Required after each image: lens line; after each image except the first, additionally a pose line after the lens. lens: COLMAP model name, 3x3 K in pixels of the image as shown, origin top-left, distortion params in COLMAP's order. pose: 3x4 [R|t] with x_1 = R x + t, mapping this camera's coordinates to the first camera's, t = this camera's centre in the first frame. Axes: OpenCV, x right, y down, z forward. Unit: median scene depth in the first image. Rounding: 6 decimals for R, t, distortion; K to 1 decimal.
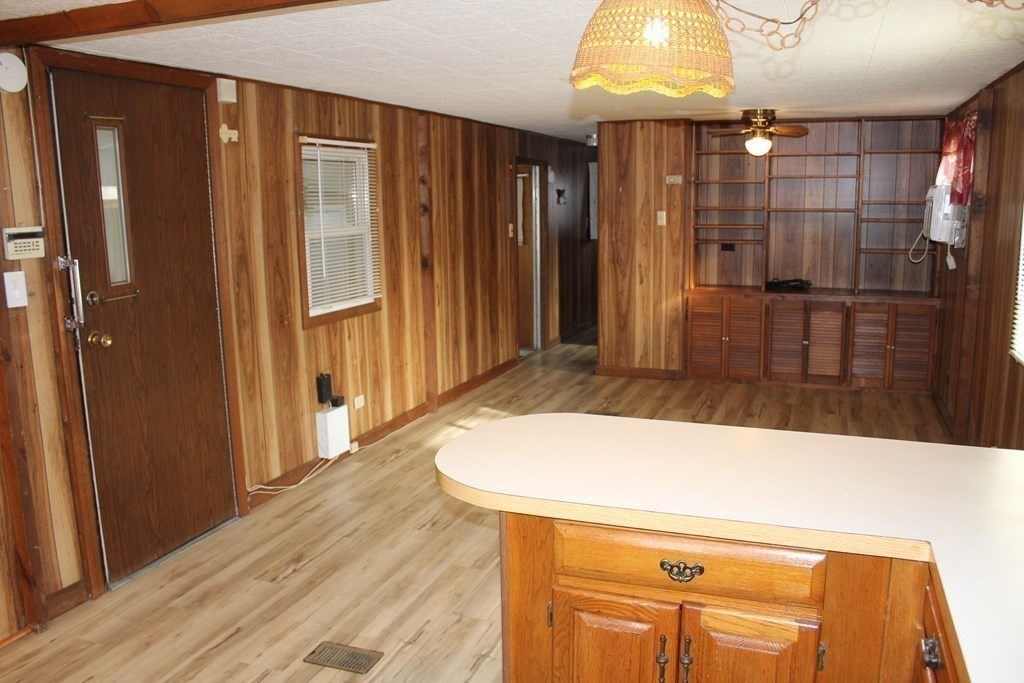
lens RADIAL K [[844.8, 0, 507.0], [0, 844.8, 342.0], [0, 0, 1]] dist [-0.172775, 0.154469]
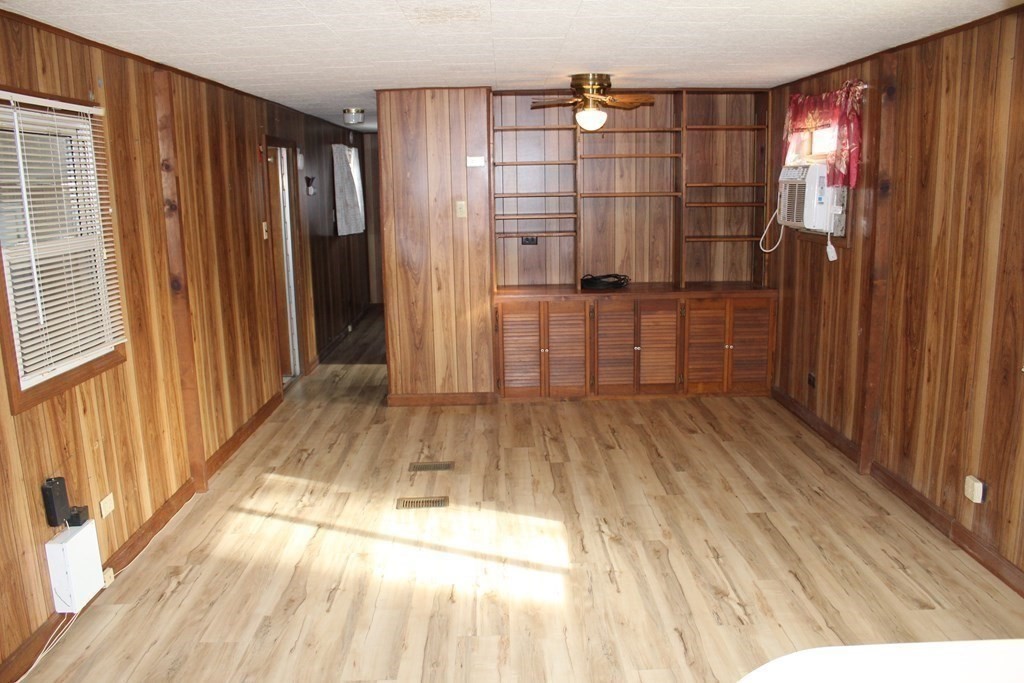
lens RADIAL K [[844.8, 0, 507.0], [0, 844.8, 342.0], [0, 0, 1]] dist [-0.172775, 0.154469]
pose [[0.928194, -0.076688, 0.364108, -0.083981], [0.071303, 0.997055, 0.028233, -0.039997], [-0.365201, -0.000244, 0.930929, 0.229326]]
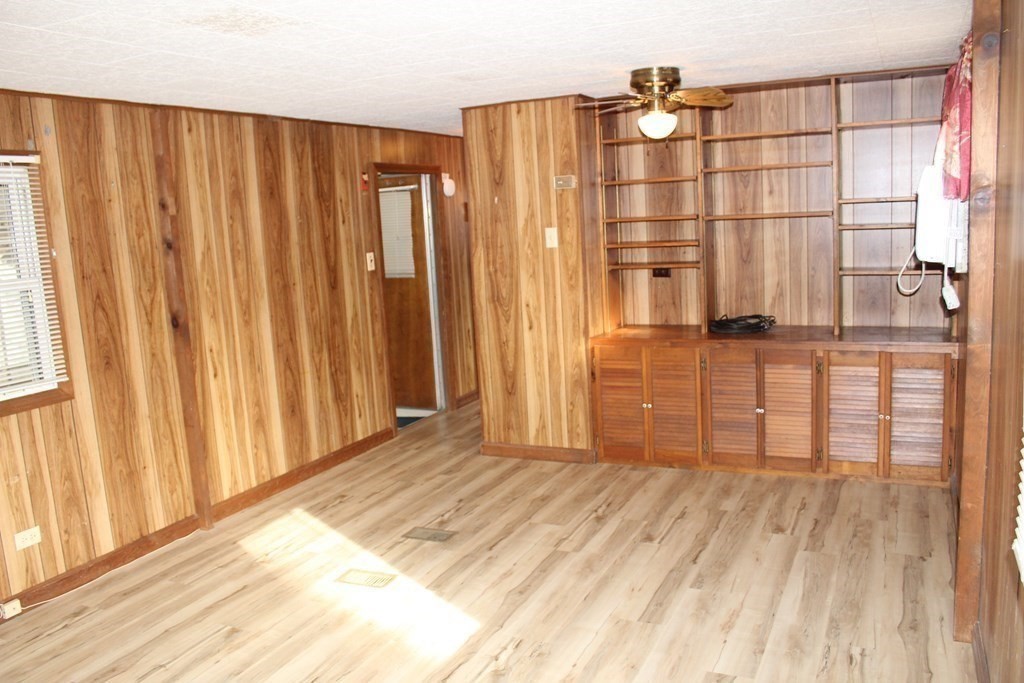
lens RADIAL K [[844.8, 0, 507.0], [0, 844.8, 342.0], [0, 0, 1]] dist [-0.172775, 0.154469]
pose [[0.995918, -0.031348, -0.084645, 0.210527], [0.030111, 0.999421, -0.015858, -0.050629], [0.085093, 0.013245, 0.996285, 0.295628]]
